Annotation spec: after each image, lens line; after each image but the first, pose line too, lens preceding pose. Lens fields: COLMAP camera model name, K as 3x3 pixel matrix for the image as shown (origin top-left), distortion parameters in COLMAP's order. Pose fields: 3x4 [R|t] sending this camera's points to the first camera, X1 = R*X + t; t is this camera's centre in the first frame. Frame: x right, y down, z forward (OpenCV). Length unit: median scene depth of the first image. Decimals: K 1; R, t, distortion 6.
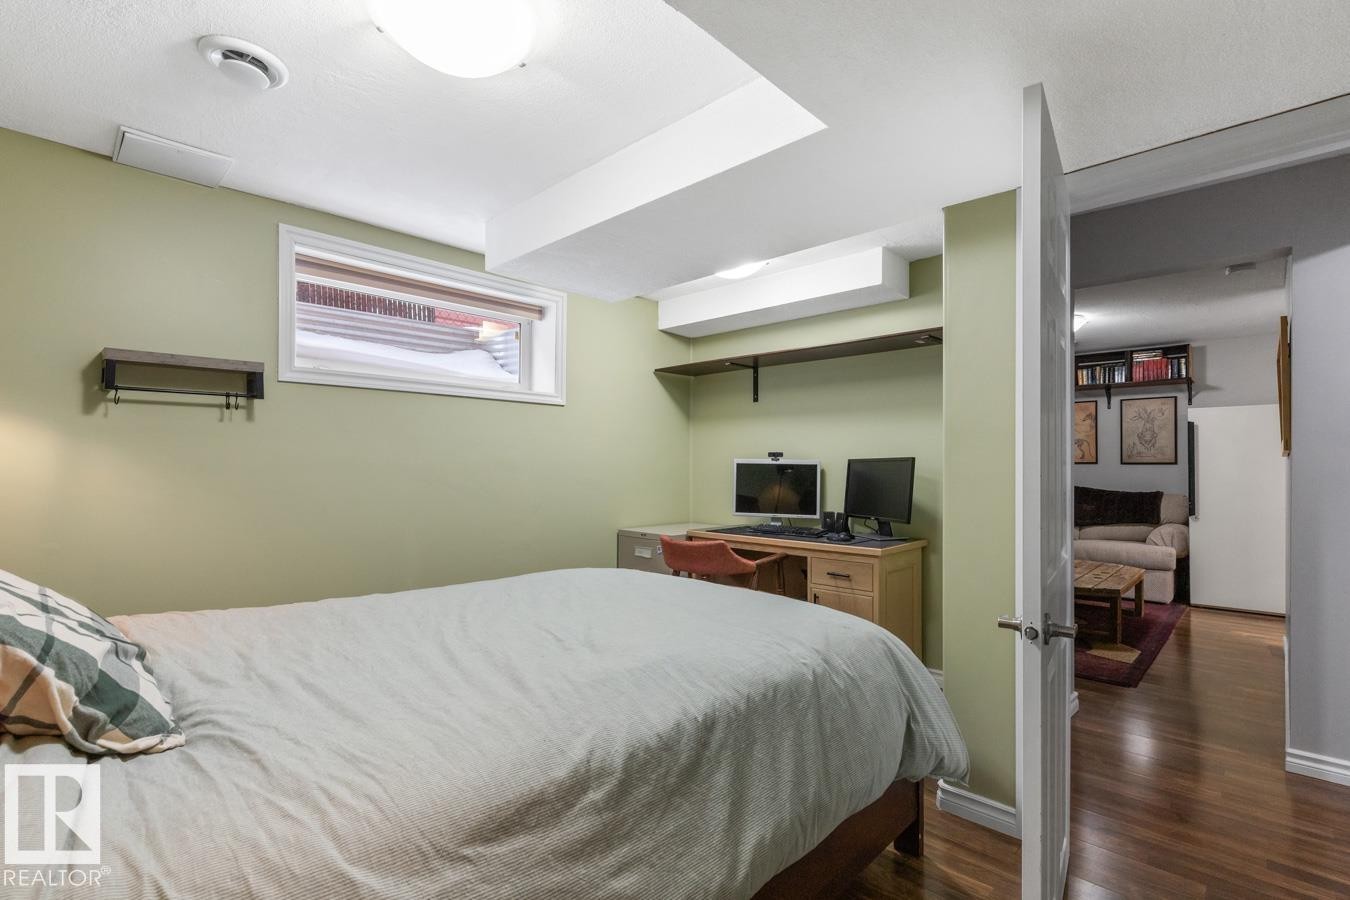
lens RADIAL K [[631.6, 0, 675.0], [0, 631.6, 450.0], [0, 0, 1]] dist [-0.000131, -0.000028]
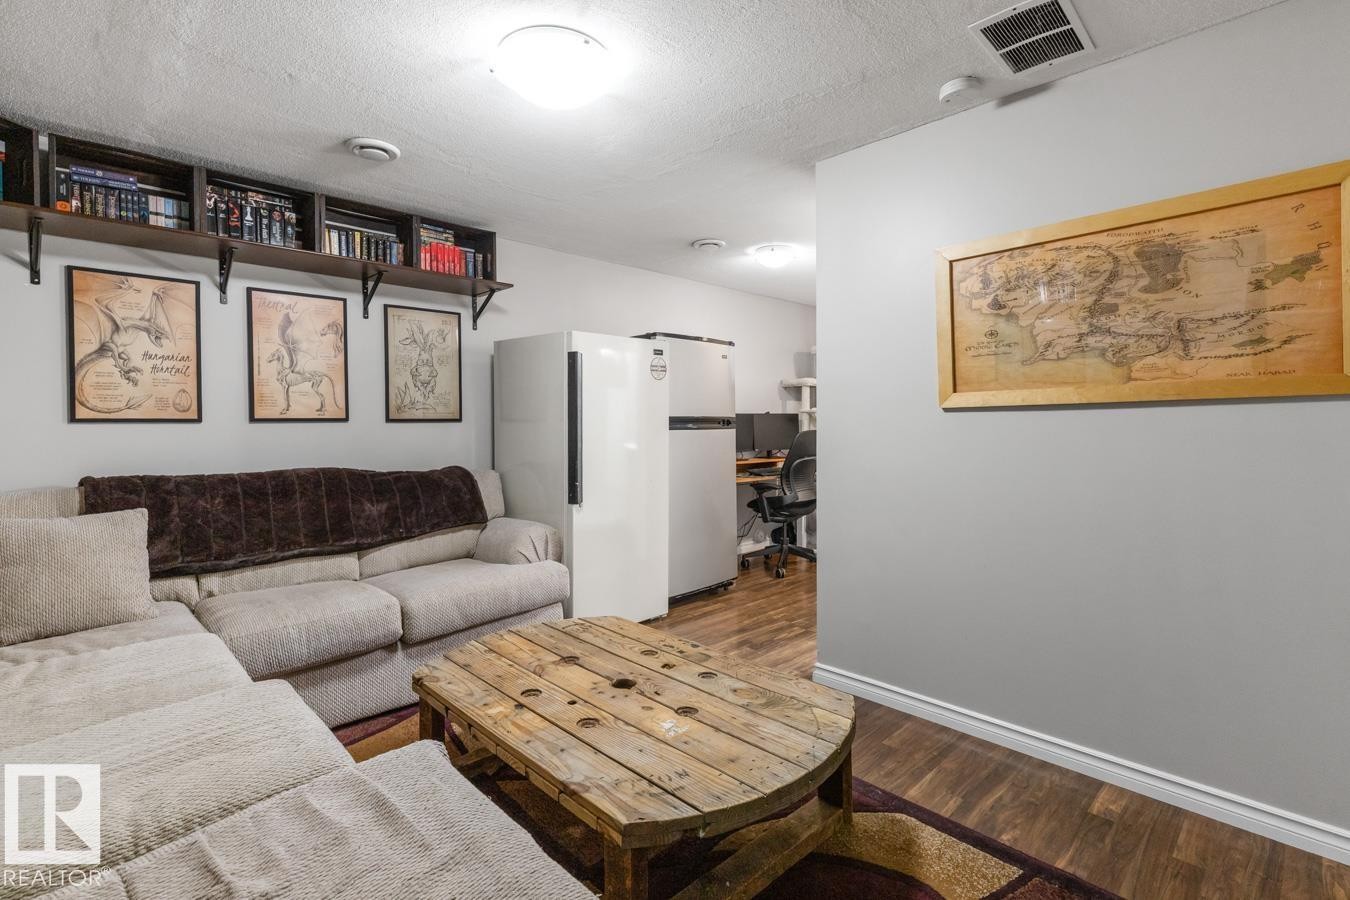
lens RADIAL K [[631.2, 0, 675.5], [0, 631.2, 428.9], [0, 0, 1]] dist [-0.000242, -0.000029]
pose [[0.046382, -0.018883, 0.998745, 0.170025], [-0.015276, 0.999691, 0.019610, 0.014125], [-0.998807, -0.016166, 0.046079, 0.737917]]
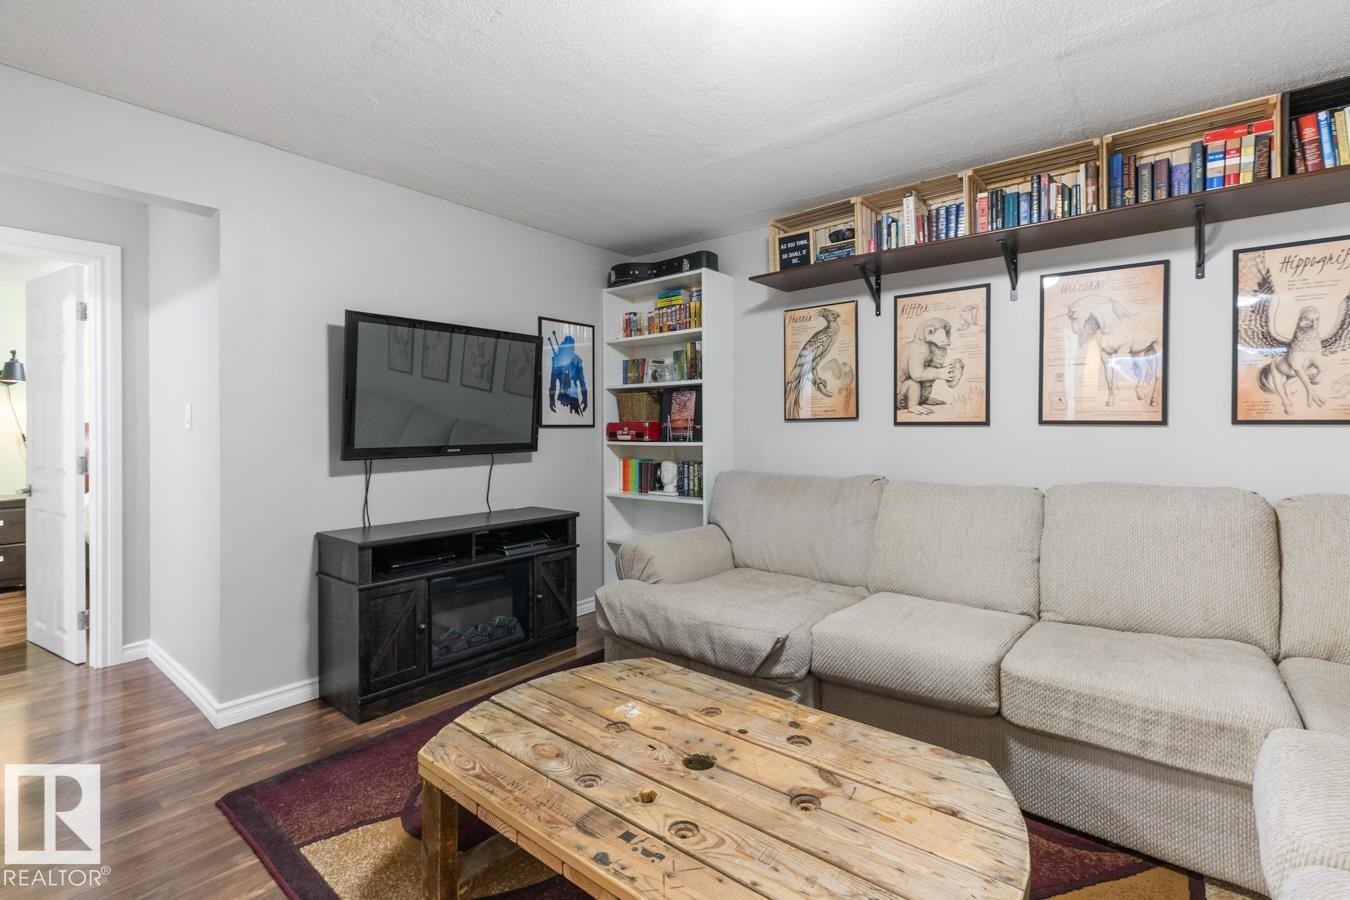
lens RADIAL K [[631.6, 0, 675.0], [0, 631.6, 450.0], [0, 0, 1]] dist [-0.000131, -0.000028]
pose [[0.068403, 0.036424, -0.996993, 1.014102], [0.017338, 0.999139, 0.037692, 0.019473], [0.997507, -0.019864, 0.067712, 0.760757]]
